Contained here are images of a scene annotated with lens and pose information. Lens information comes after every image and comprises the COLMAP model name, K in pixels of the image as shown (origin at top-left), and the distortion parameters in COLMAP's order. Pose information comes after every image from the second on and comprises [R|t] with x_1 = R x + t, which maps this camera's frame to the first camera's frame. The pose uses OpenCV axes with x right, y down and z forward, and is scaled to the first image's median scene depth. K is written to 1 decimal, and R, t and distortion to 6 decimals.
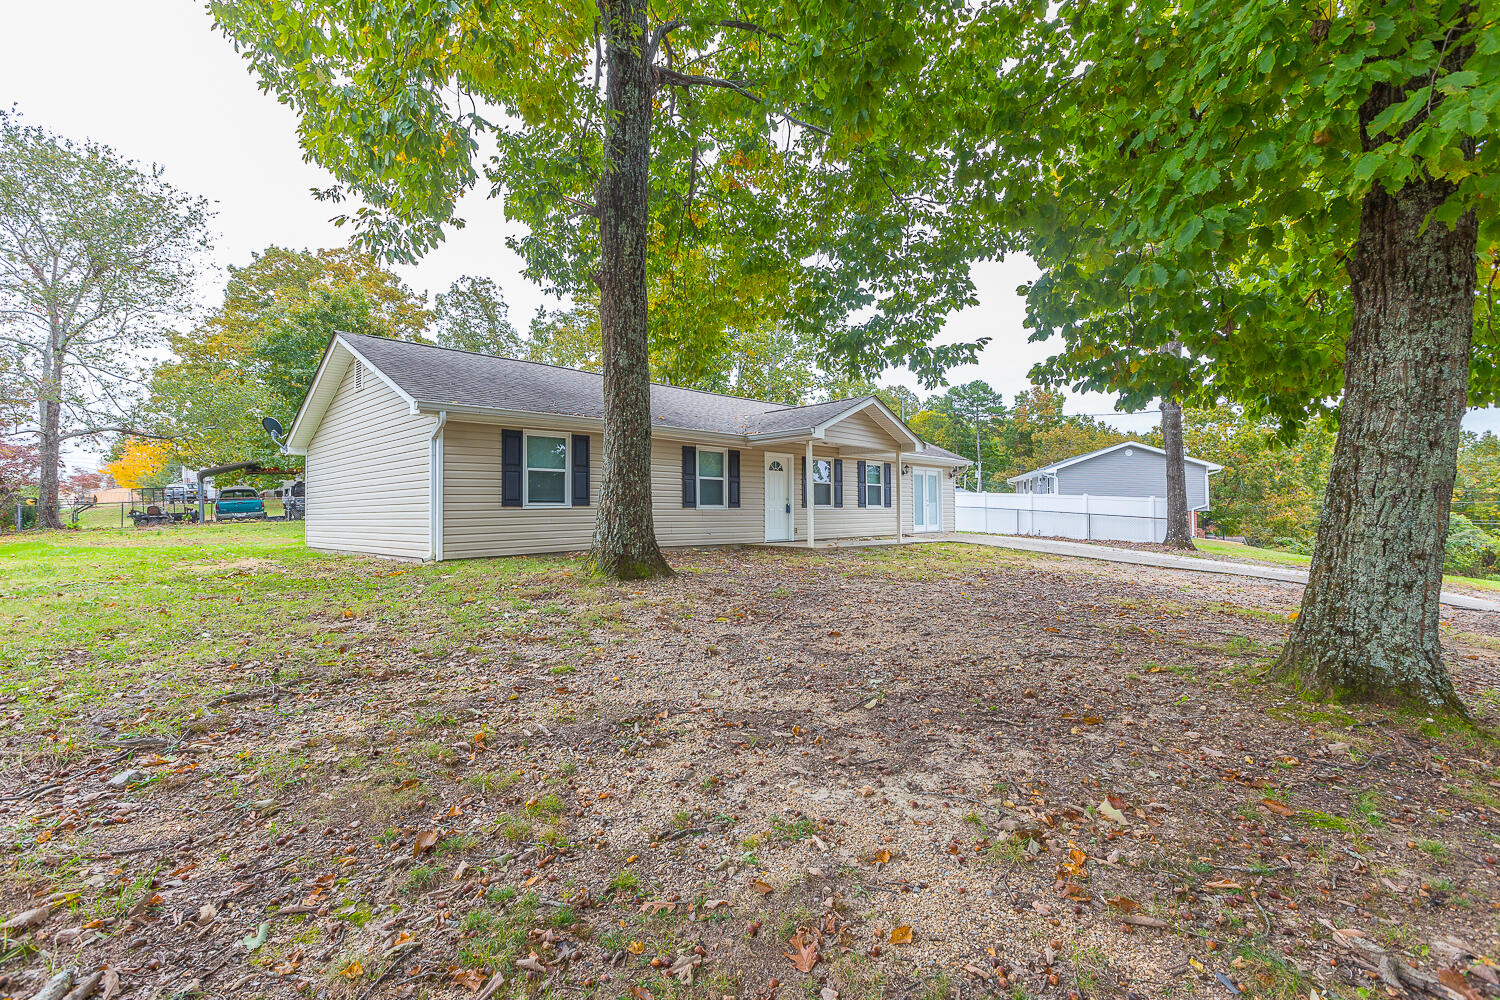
lens RADIAL K [[670.7, 0, 743.6], [0, 670.7, 499.3], [0, 0, 1]] dist [-0.000559, -0.000518]
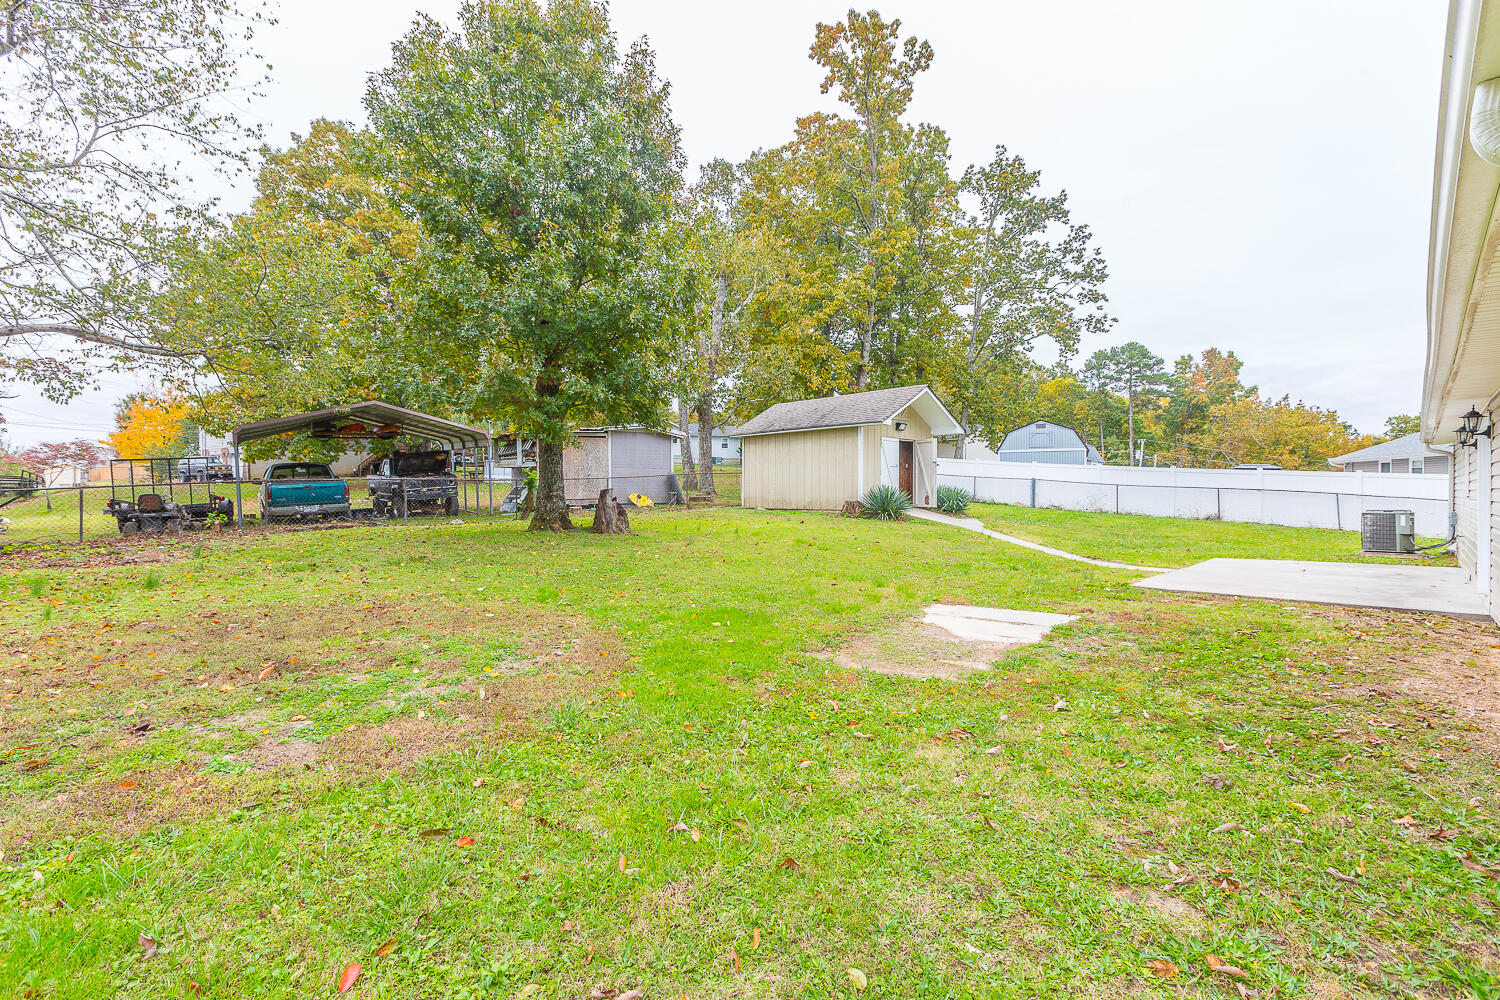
lens RADIAL K [[670.7, 0, 743.6], [0, 670.7, 499.3], [0, 0, 1]] dist [-0.000559, -0.000518]
pose [[0.999884, 0.008800, -0.012420, -0.259201], [-0.008437, 0.999545, 0.028967, -0.002166], [0.012669, -0.028858, 0.999503, 0.303219]]
